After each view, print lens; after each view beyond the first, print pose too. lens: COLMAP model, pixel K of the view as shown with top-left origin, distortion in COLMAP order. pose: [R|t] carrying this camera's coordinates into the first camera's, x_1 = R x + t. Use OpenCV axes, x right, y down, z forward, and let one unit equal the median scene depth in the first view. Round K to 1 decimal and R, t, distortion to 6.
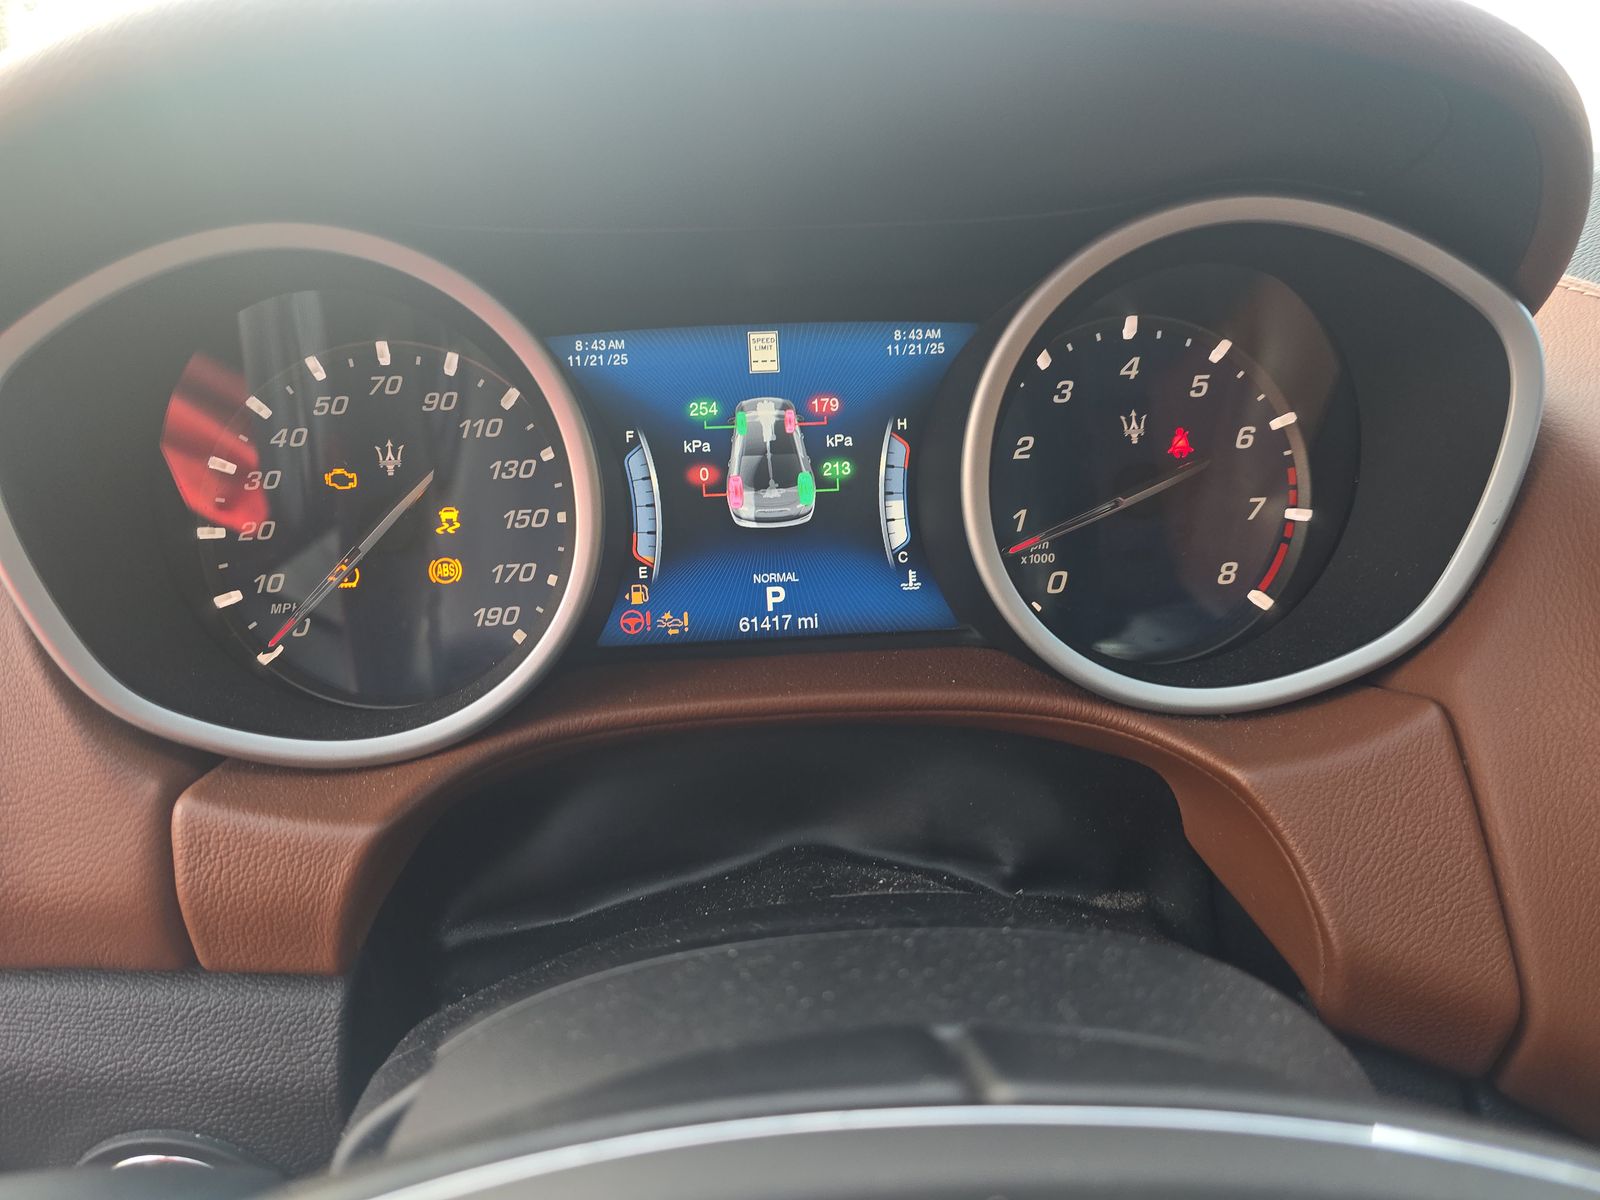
lens RADIAL K [[1084.2, 0, 800.0], [0, 1084.2, 600.0], [0, 0, 1]] dist [0.041926, -0.055039]
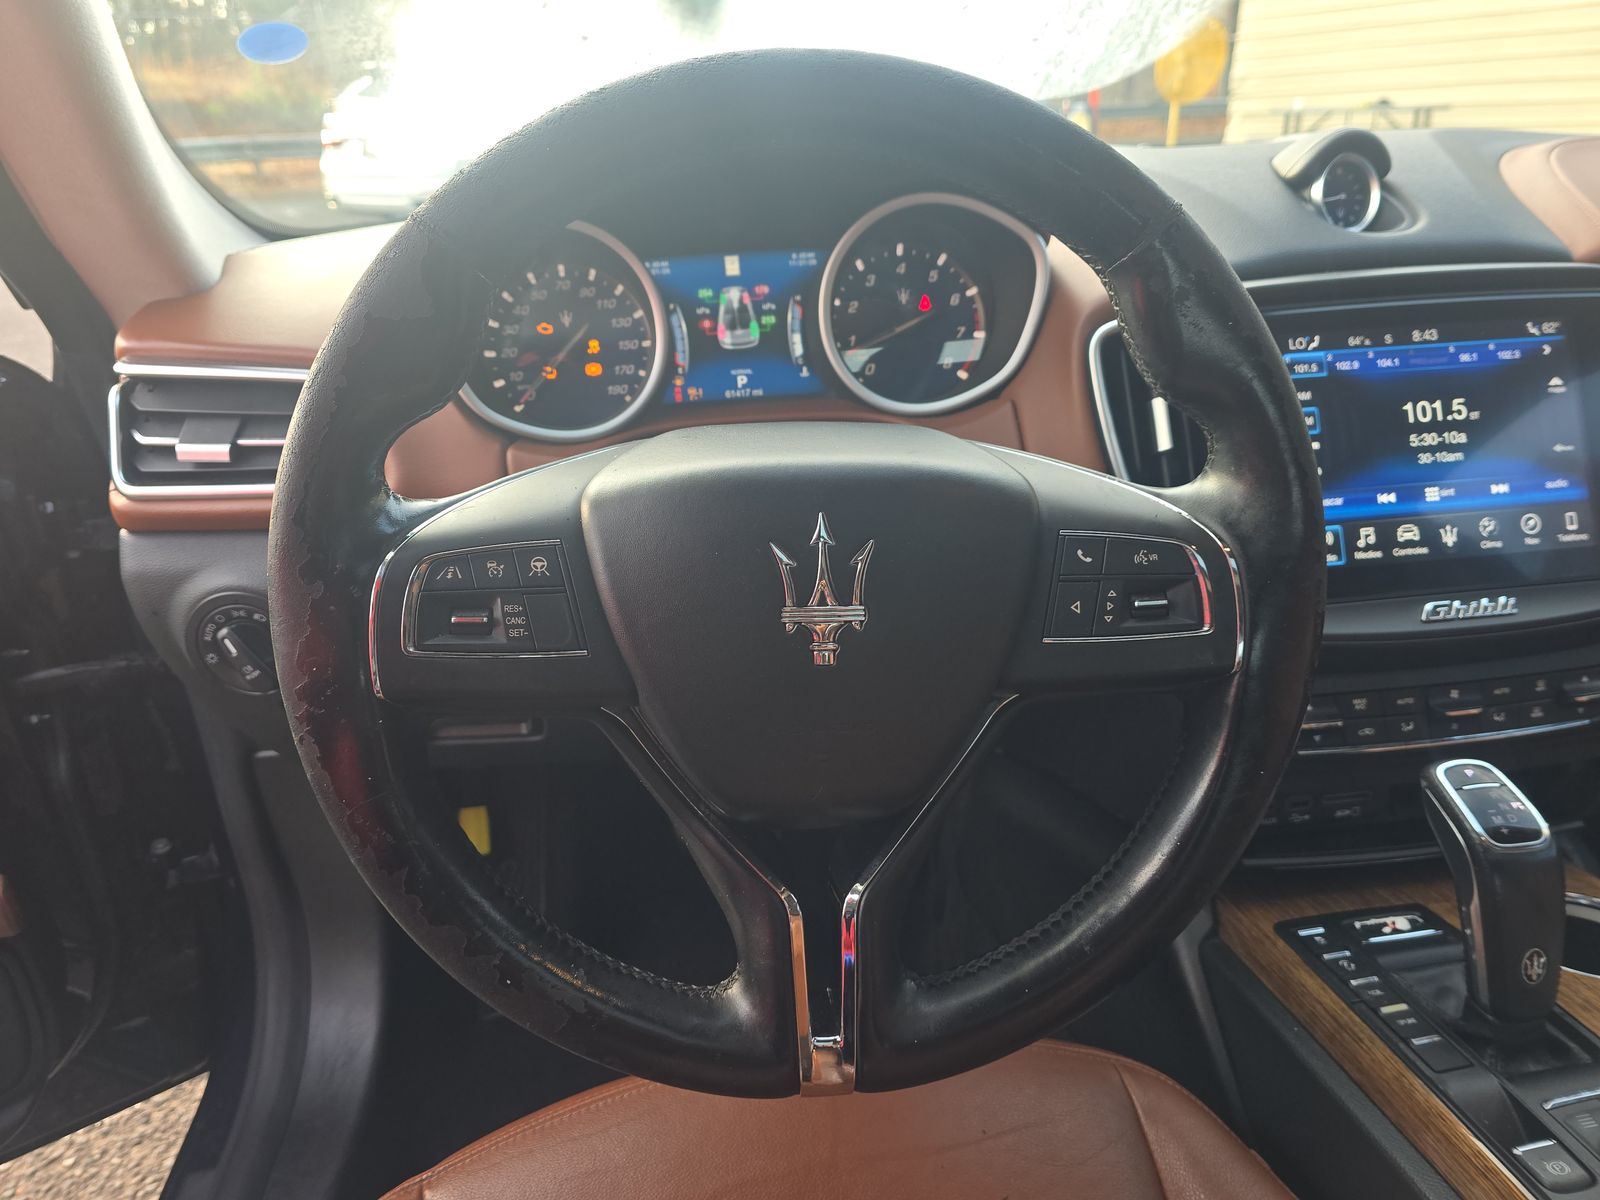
lens RADIAL K [[1084.2, 0, 800.0], [0, 1084.2, 600.0], [0, 0, 1]] dist [0.041926, -0.055039]
pose [[0.998937, -0.036600, 0.028032, 0.016221], [0.034777, 0.997408, 0.062984, 0.304029], [-0.030265, -0.061942, 0.997621, -1.206284]]
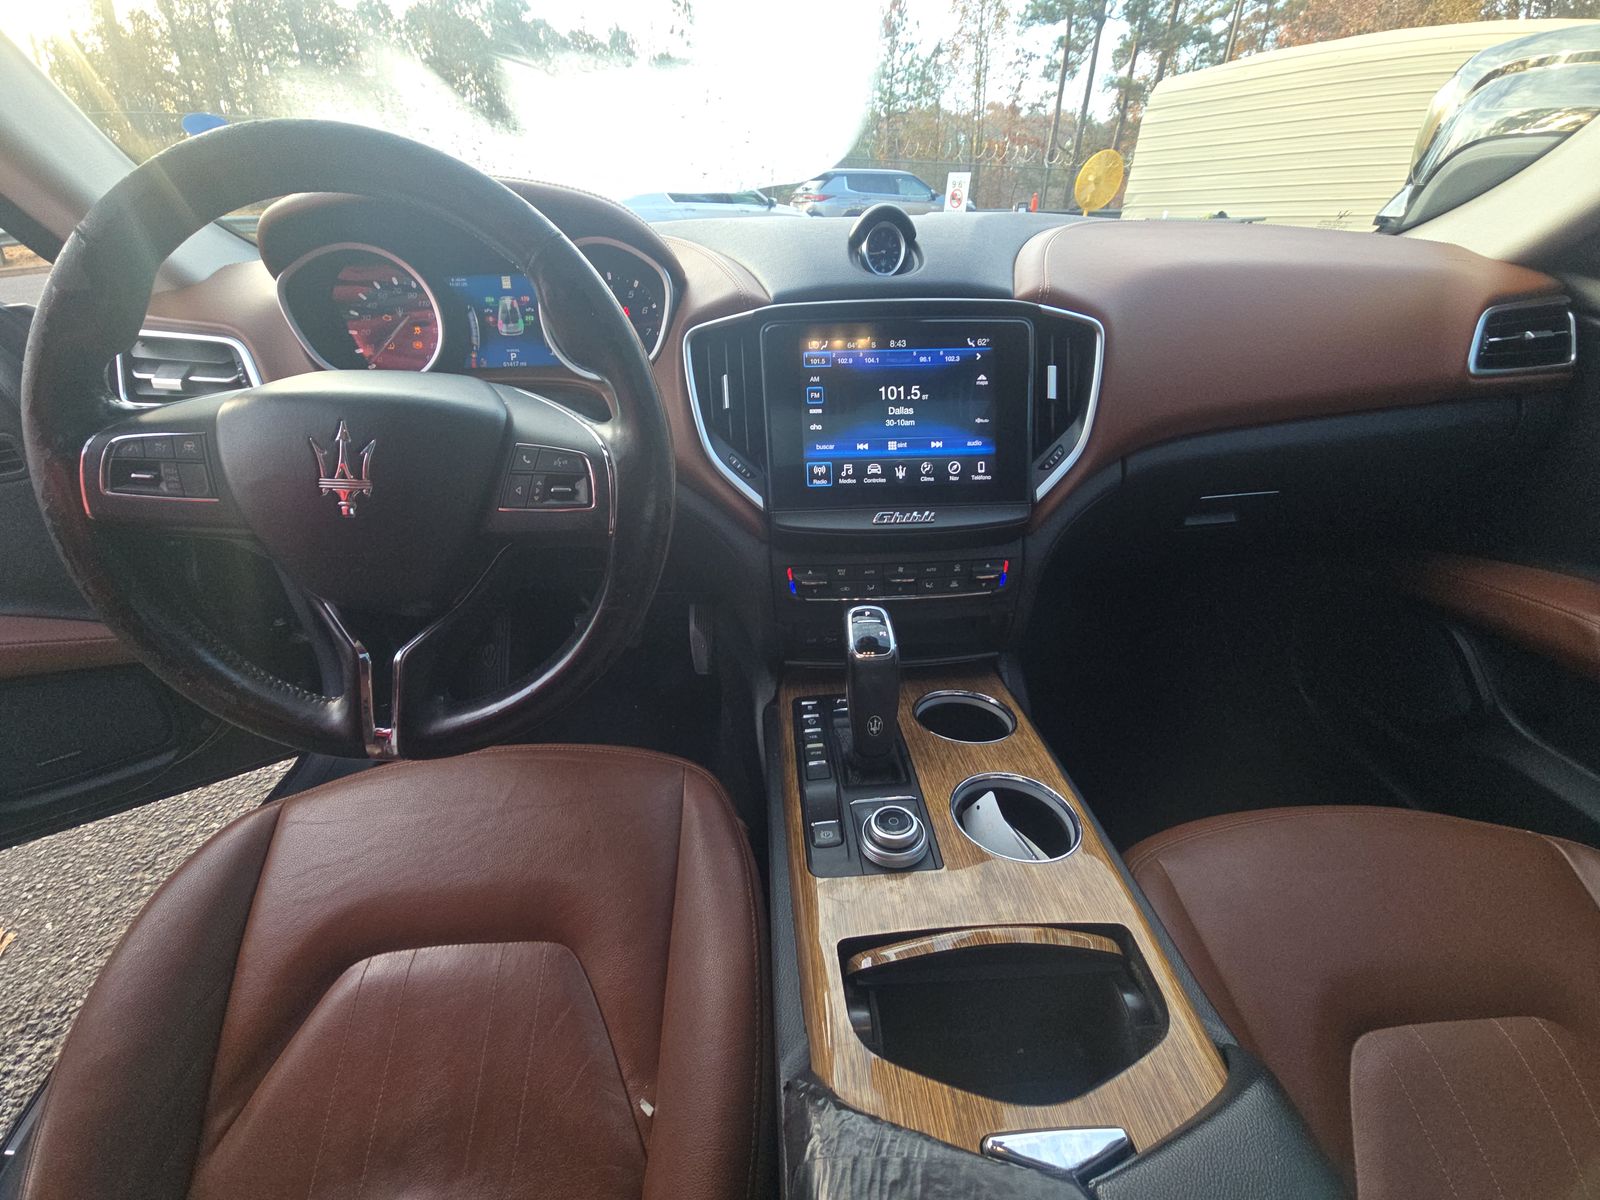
lens RADIAL K [[646.6, 0, 800.0], [0, 646.6, 600.0], [0, 0, 1]] dist [-0.000729, -0.000263]
pose [[0.999556, 0.021350, -0.020802, 0.977896], [-0.017092, 0.982243, 0.186834, 0.371039], [0.024422, -0.186396, 0.982171, -1.209249]]
